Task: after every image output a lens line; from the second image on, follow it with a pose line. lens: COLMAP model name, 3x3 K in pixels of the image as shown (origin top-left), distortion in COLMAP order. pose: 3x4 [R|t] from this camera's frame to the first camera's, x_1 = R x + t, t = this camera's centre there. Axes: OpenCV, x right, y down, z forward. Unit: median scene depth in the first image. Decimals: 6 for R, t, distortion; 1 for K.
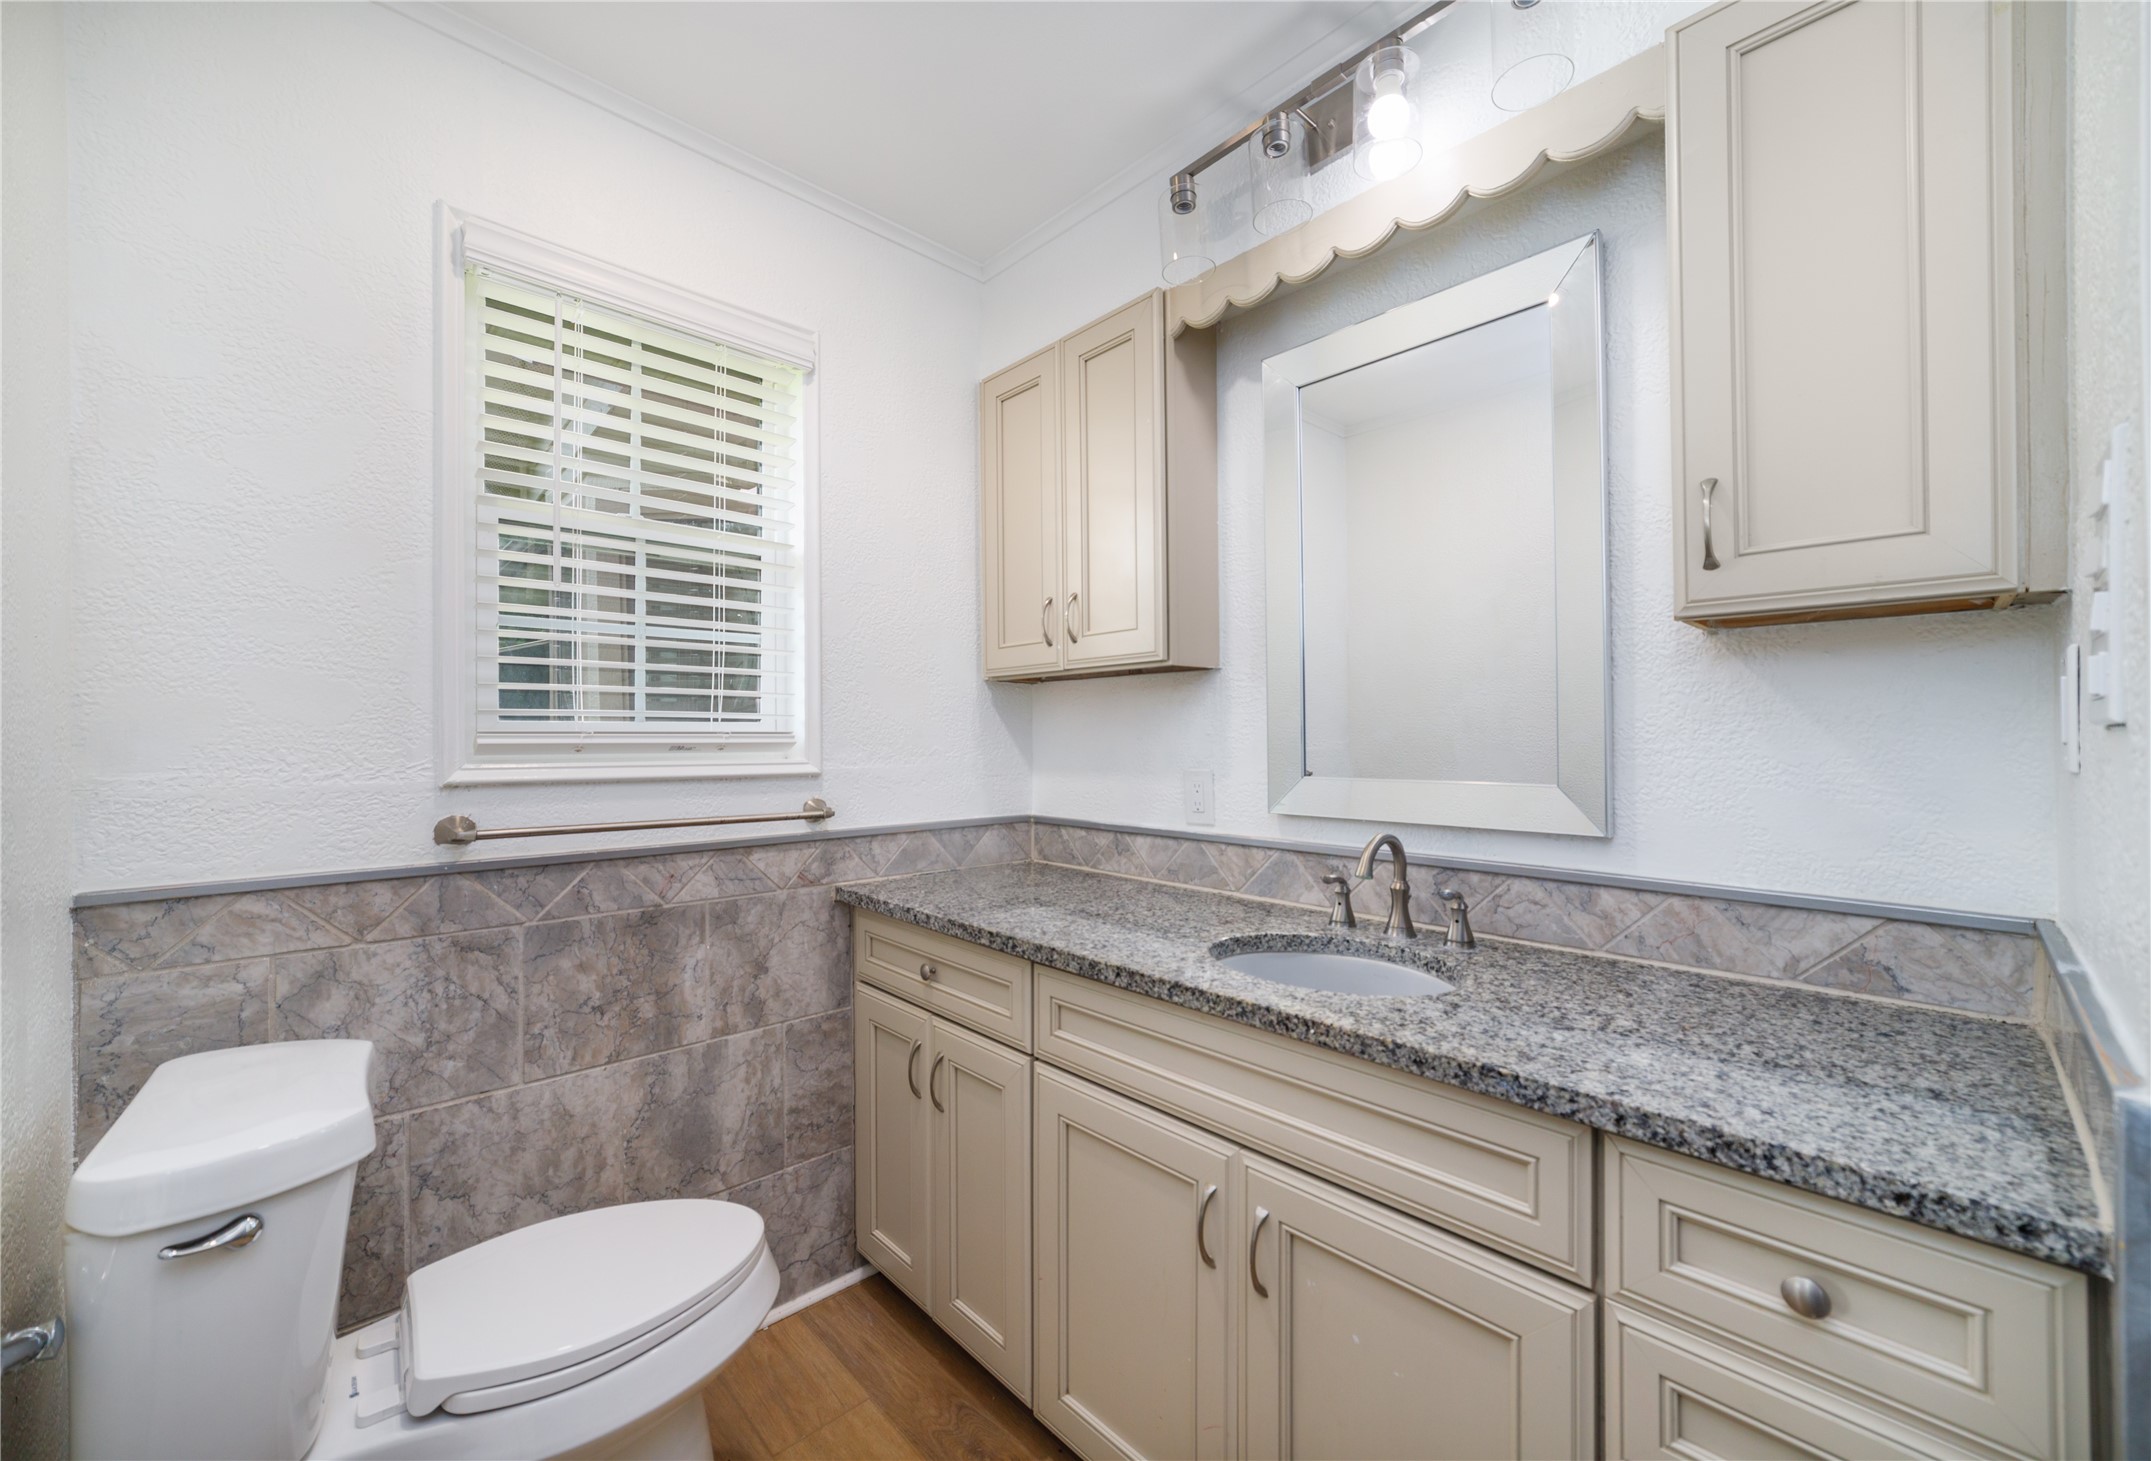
lens RADIAL K [[852.0, 0, 1075.5], [0, 852.0, 730.5], [0, 0, 1]] dist [-0.013990, 0.006560]
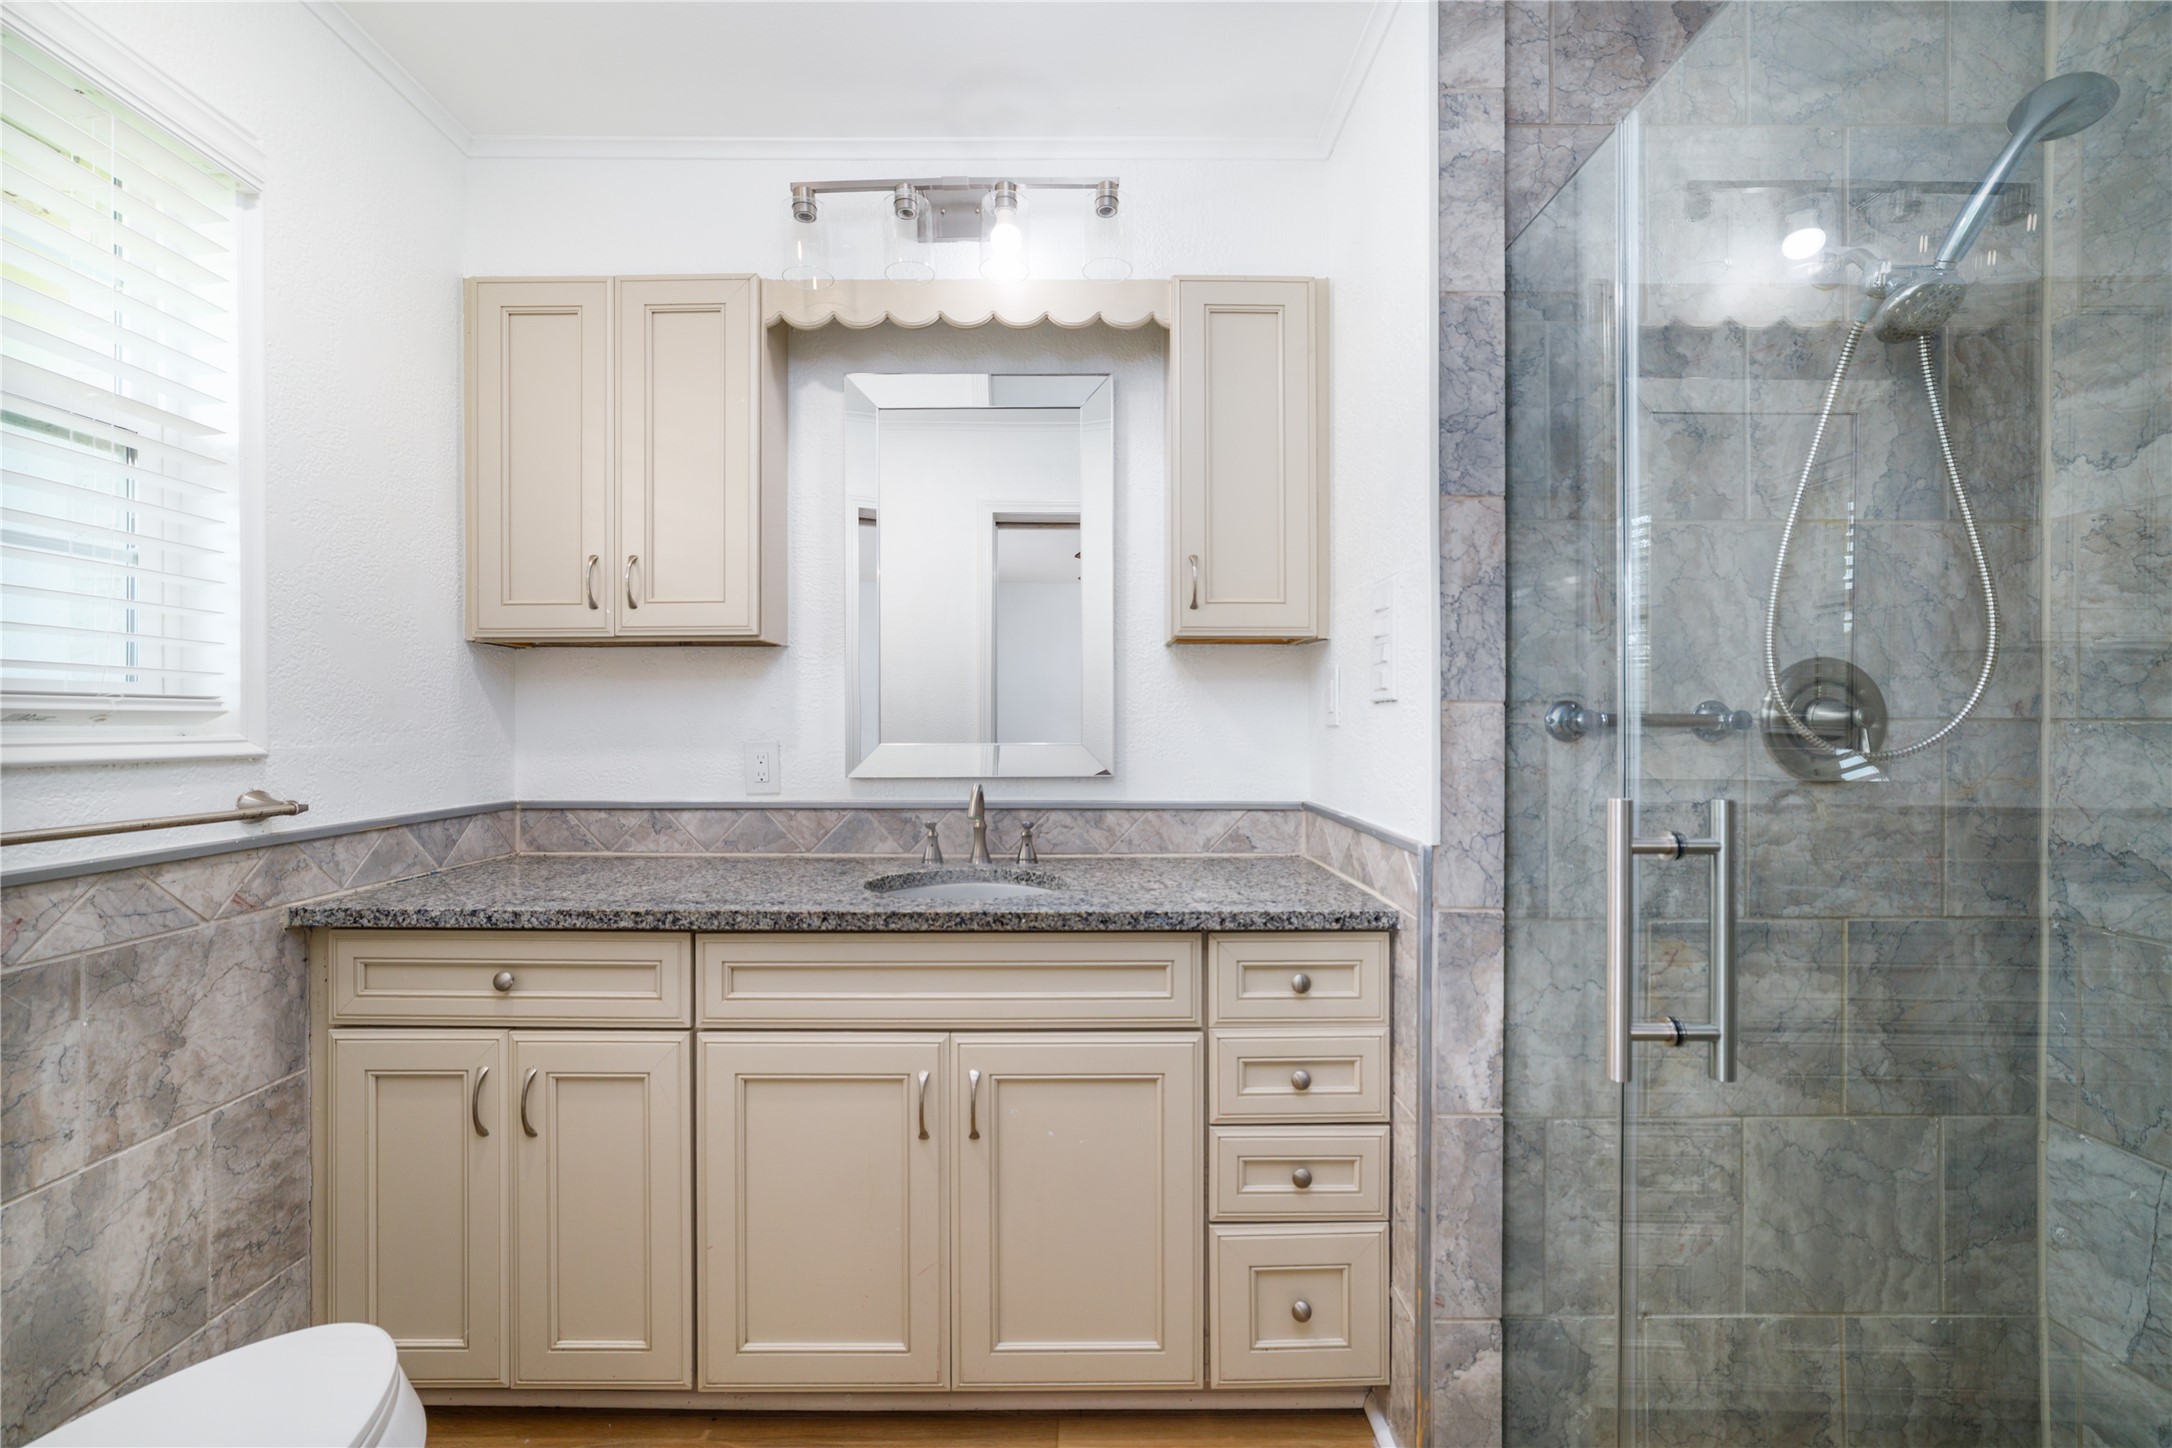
lens RADIAL K [[860.5, 0, 1083.4], [0, 860.5, 715.8], [0, 0, 1]] dist [-0.000221, 0.006100]
pose [[0.689816, 0.004969, 0.723967, -0.383709], [-0.006475, 0.999979, -0.000695, 0.014036], [-0.723956, -0.004208, 0.689834, -0.013979]]
